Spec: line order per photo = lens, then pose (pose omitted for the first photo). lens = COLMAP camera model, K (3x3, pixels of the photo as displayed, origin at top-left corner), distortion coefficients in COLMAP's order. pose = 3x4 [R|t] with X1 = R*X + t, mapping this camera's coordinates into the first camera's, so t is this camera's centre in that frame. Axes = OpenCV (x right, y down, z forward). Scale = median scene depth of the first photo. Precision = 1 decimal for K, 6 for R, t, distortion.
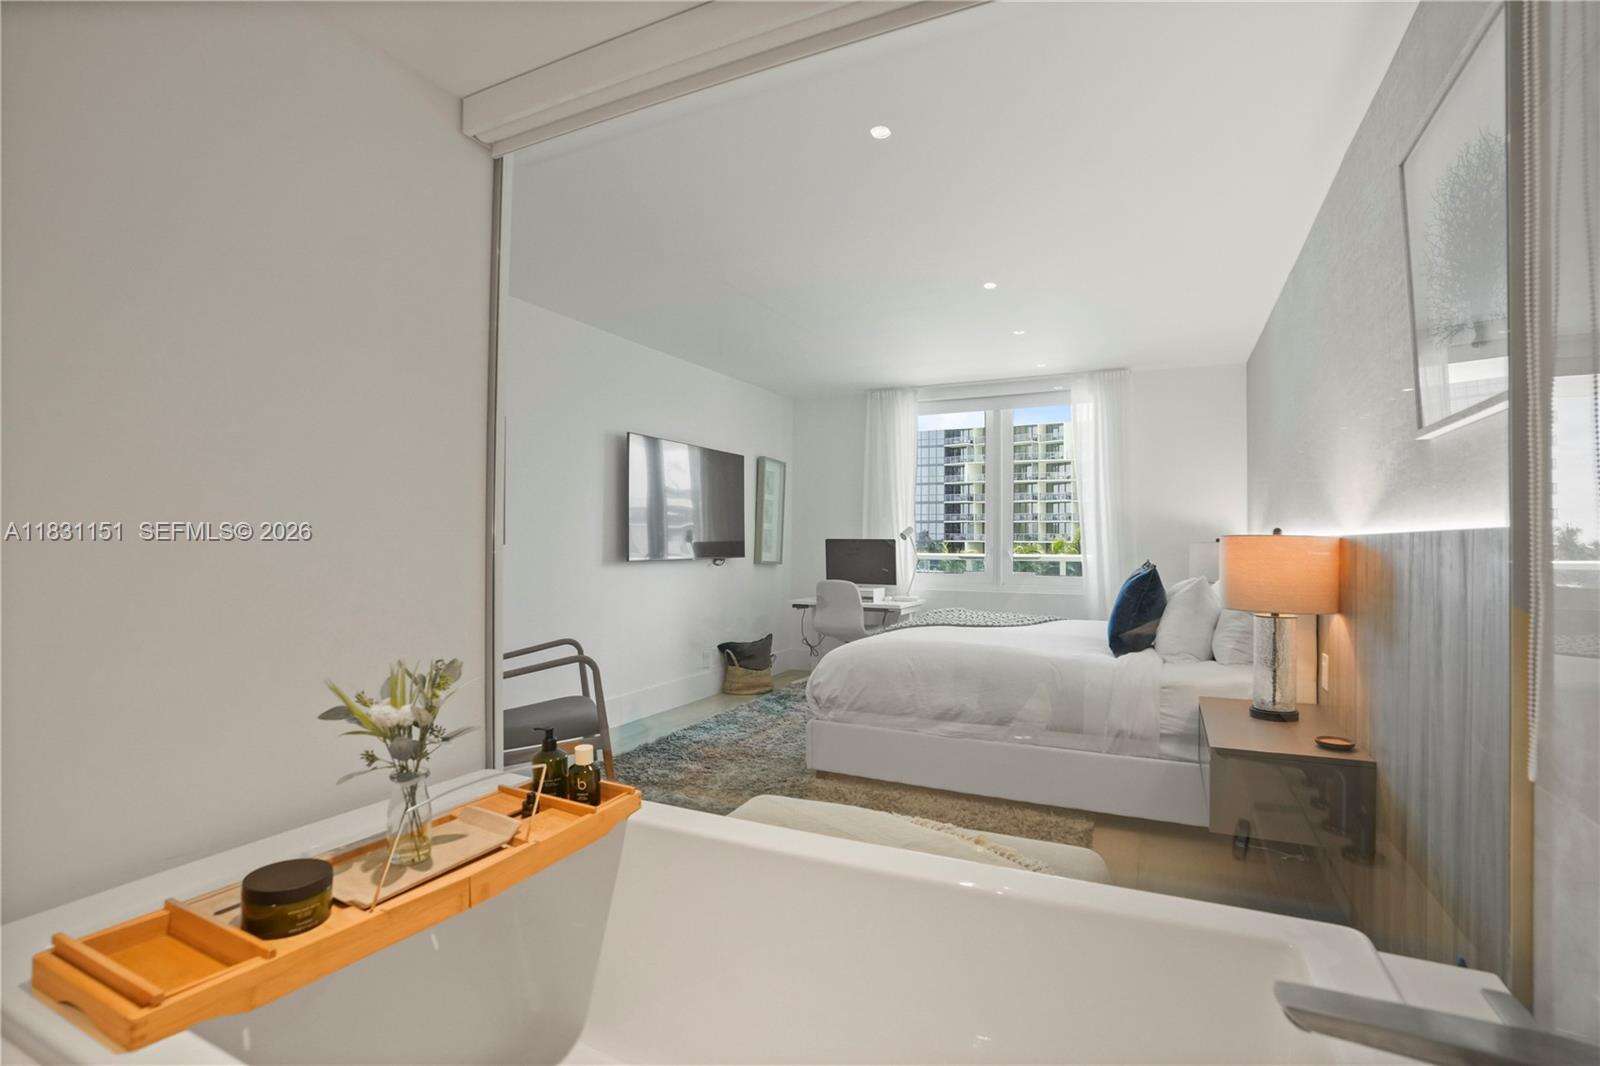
lens RADIAL K [[767.9, 0, 800.0], [0, 767.9, 533.0], [0, 0, 1]] dist [-0.052169, 0.001016]
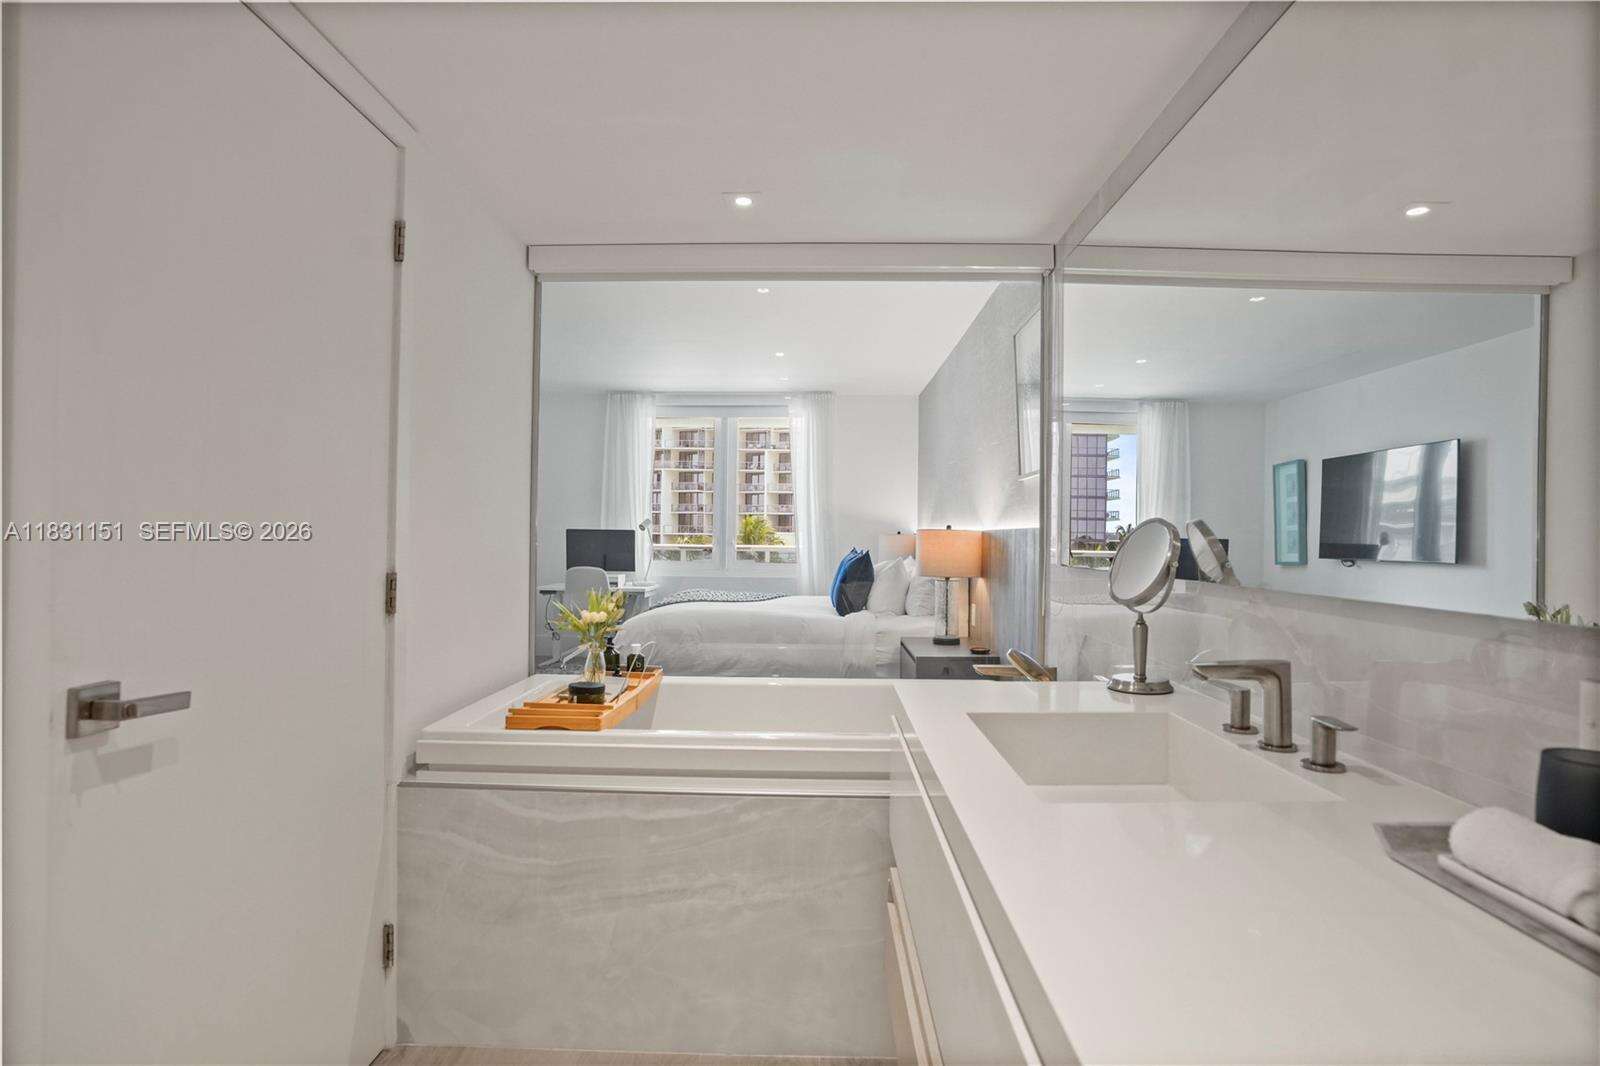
lens RADIAL K [[848.5, 0, 800.0], [0, 848.5, 533.0], [0, 0, 1]] dist [-0.003368, 0.000433]
pose [[0.914005, 0.007479, 0.405635, -0.171769], [-0.011633, 0.999902, 0.007778, -0.000006], [-0.405537, -0.011828, 0.914002, -0.232758]]
